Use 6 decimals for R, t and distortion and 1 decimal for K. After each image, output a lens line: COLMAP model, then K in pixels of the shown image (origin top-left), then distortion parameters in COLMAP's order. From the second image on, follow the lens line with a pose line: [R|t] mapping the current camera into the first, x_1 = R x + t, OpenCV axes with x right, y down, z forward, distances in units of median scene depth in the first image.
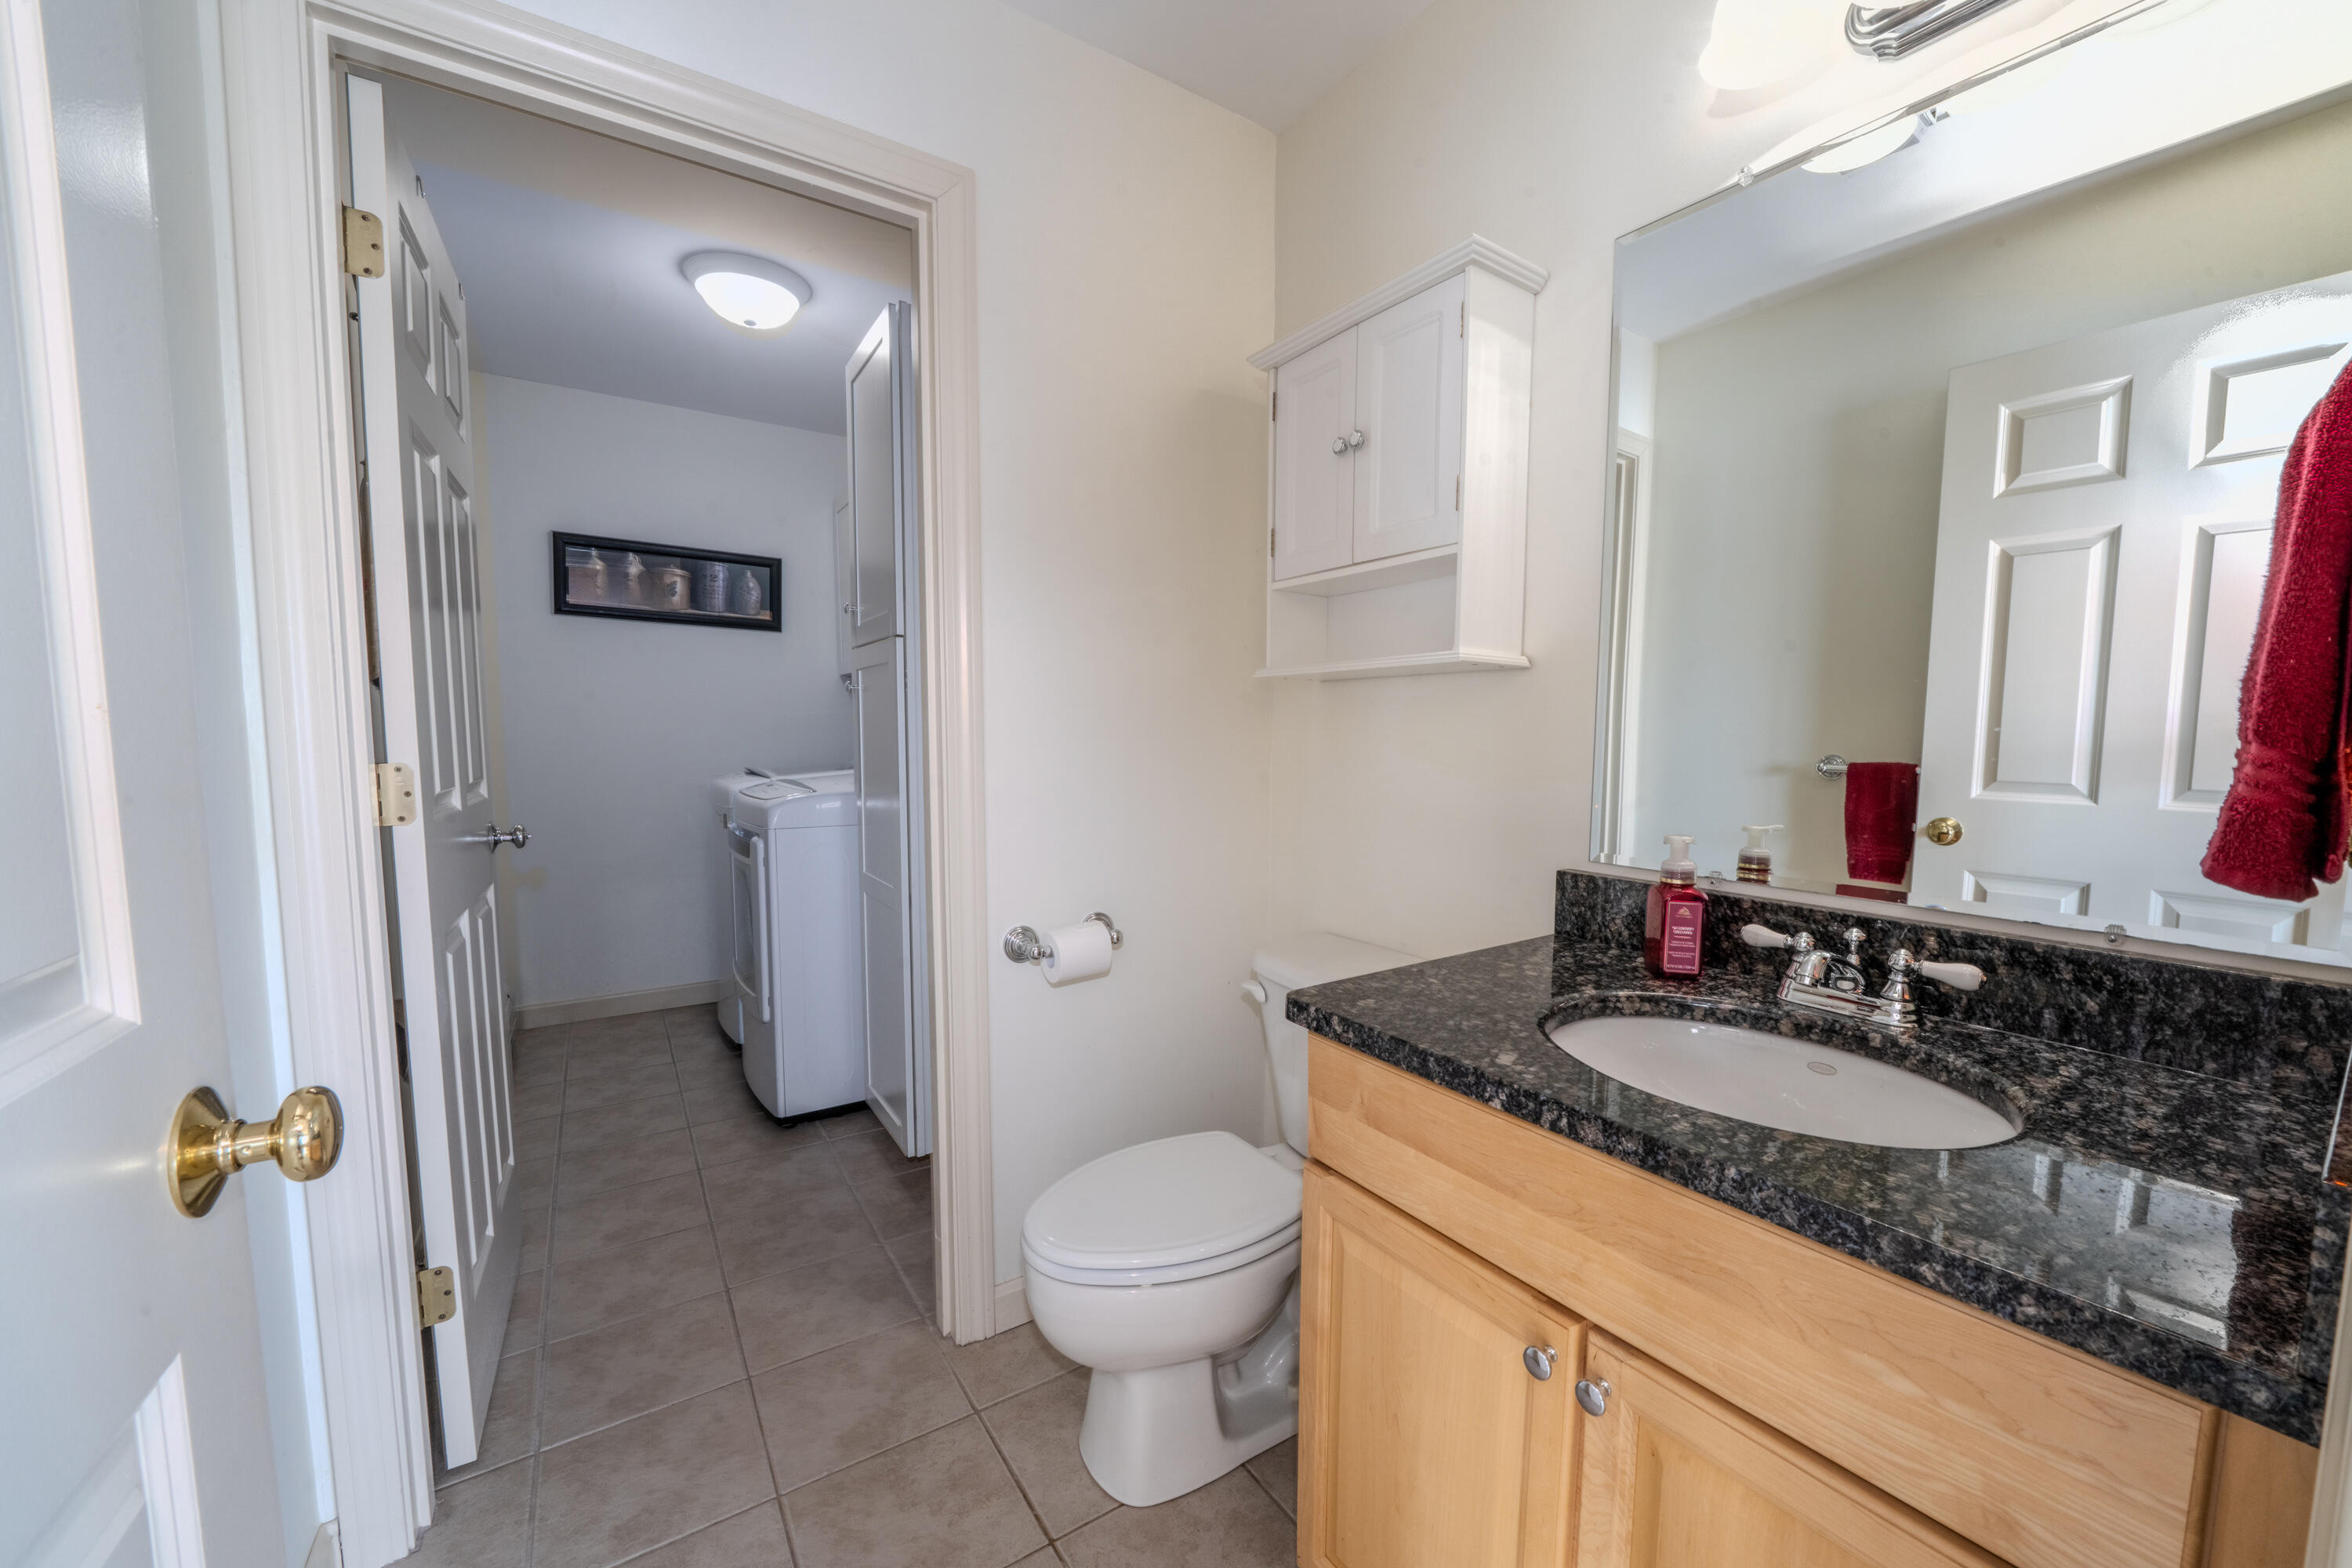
lens RADIAL K [[838.6, 0, 1156.2], [0, 838.6, 792.7], [0, 0, 1]] dist [-0.000301, -0.000023]
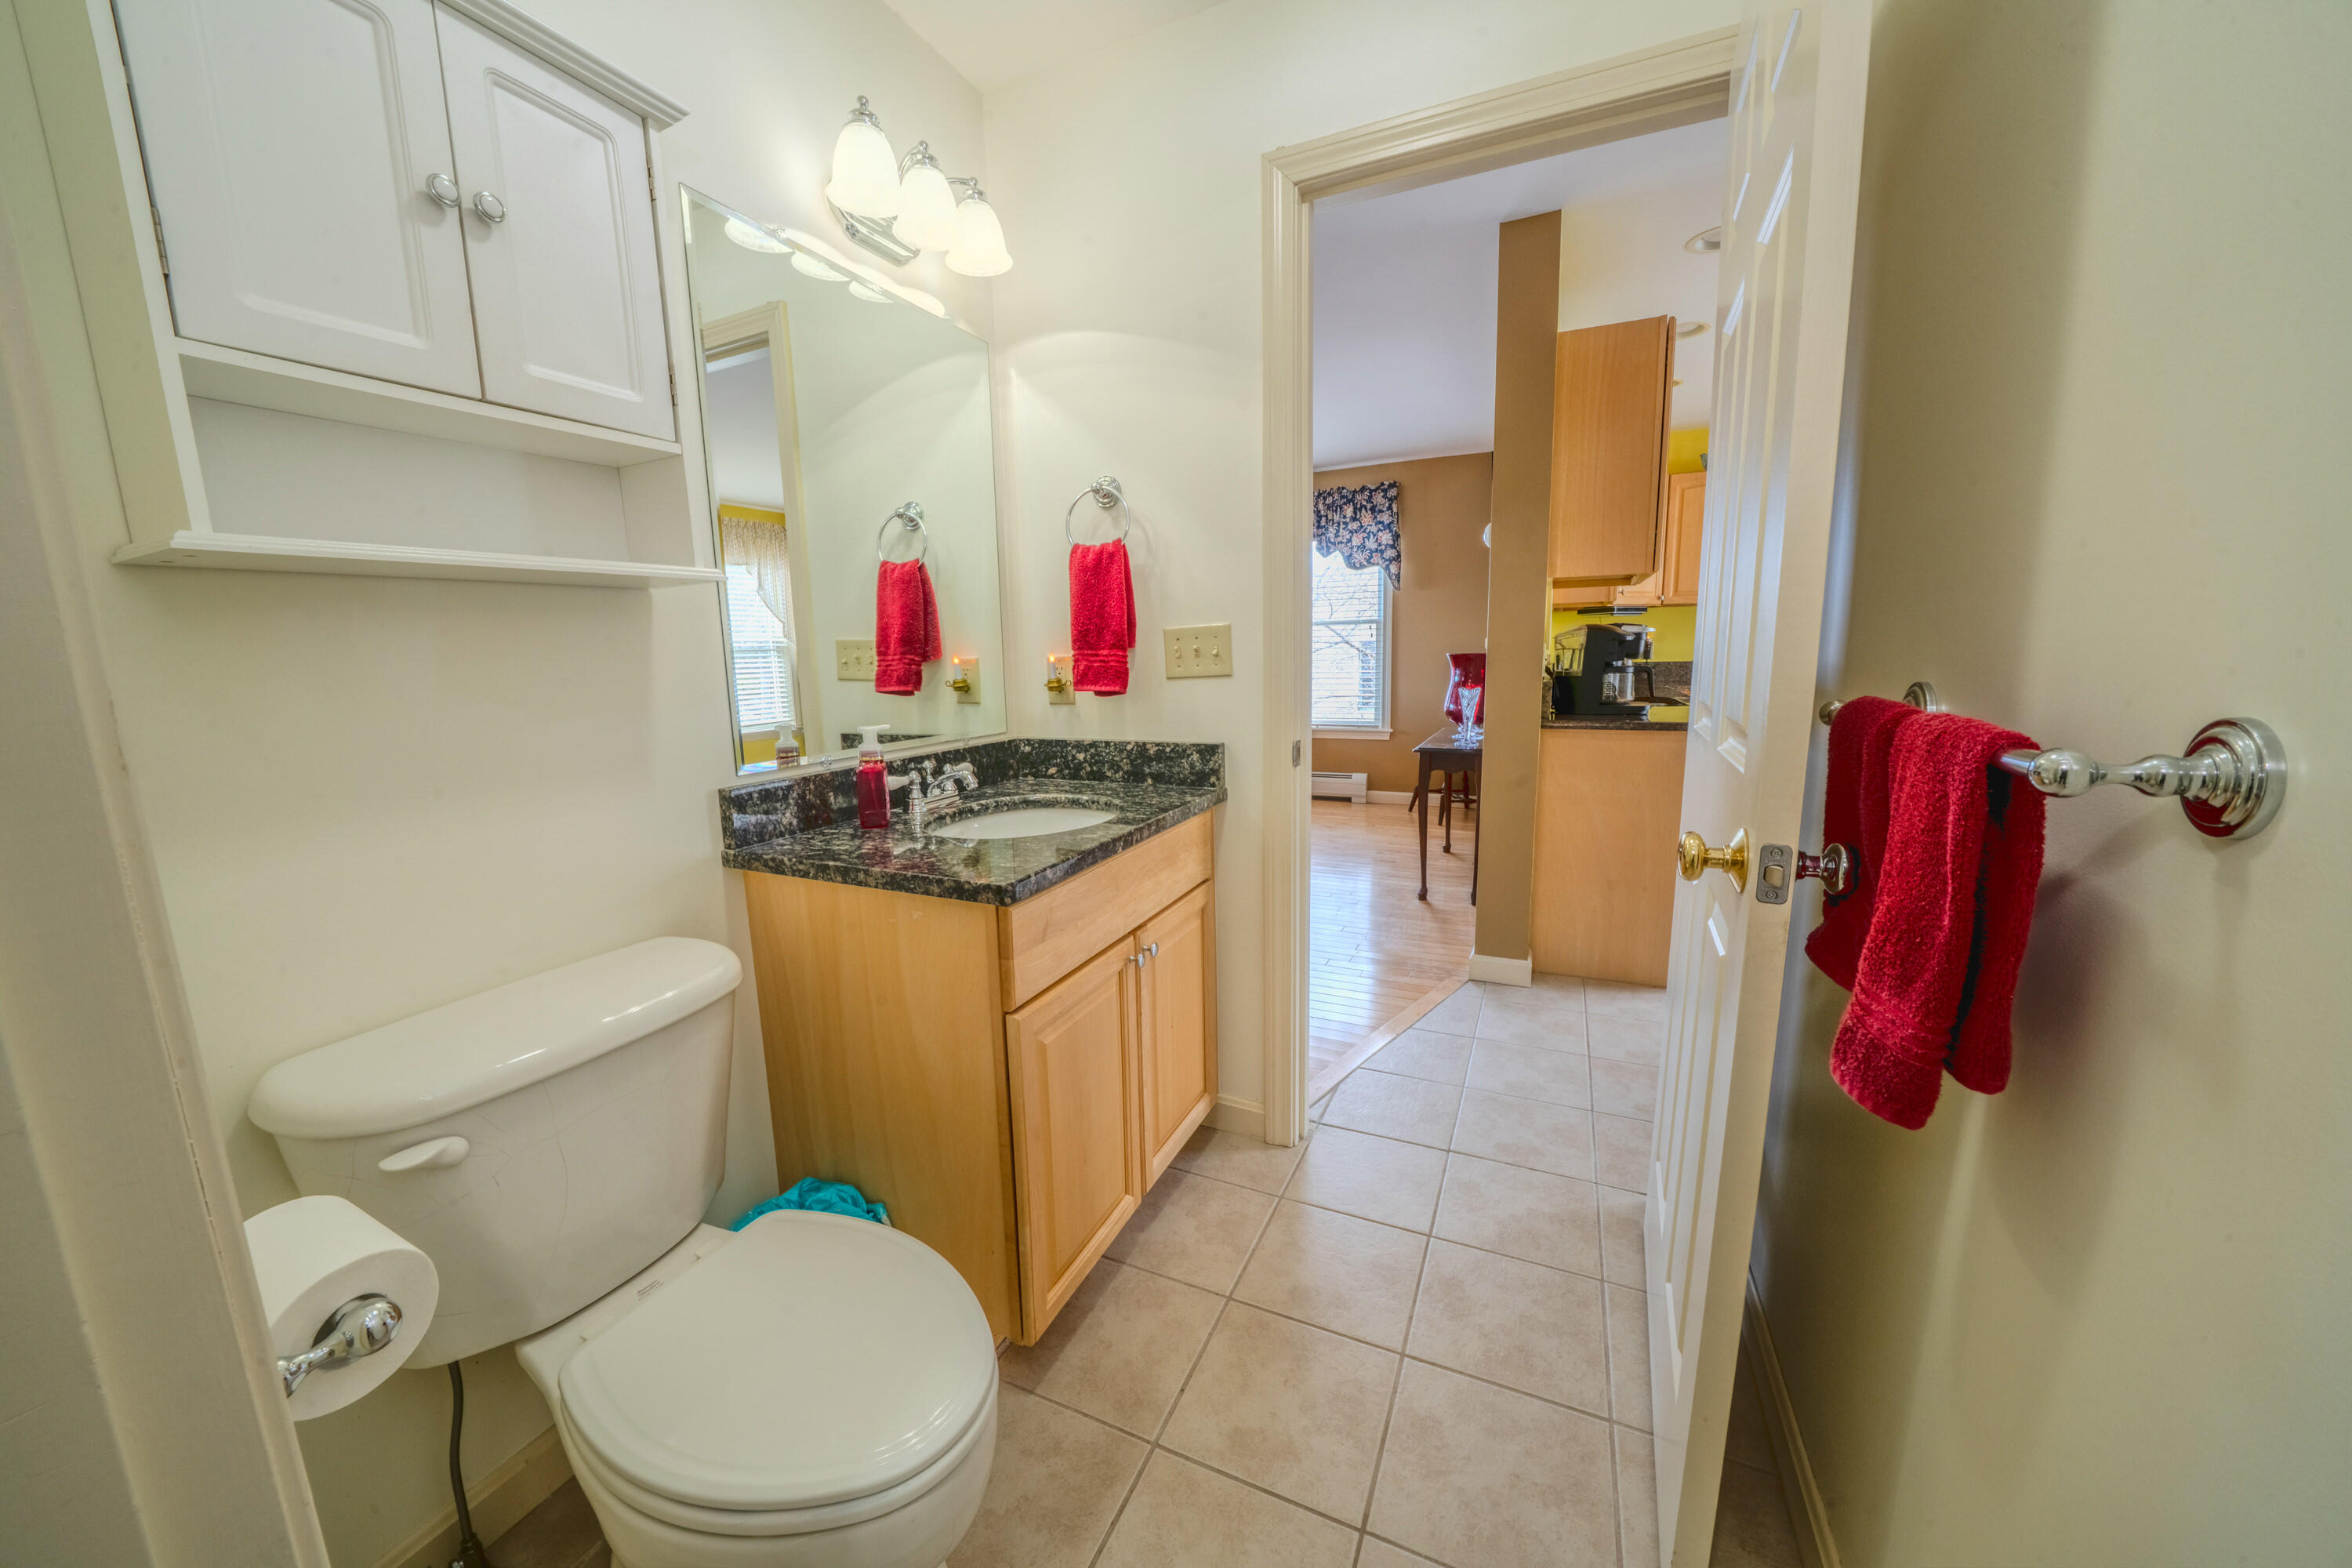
lens RADIAL K [[838.6, 0, 1156.2], [0, 838.6, 792.7], [0, 0, 1]] dist [-0.000301, -0.000023]
pose [[-0.509283, -0.137978, 0.849466, -1.009882], [0.089739, 0.973169, 0.211872, -0.118086], [-0.855908, 0.184133, -0.483236, 1.516273]]
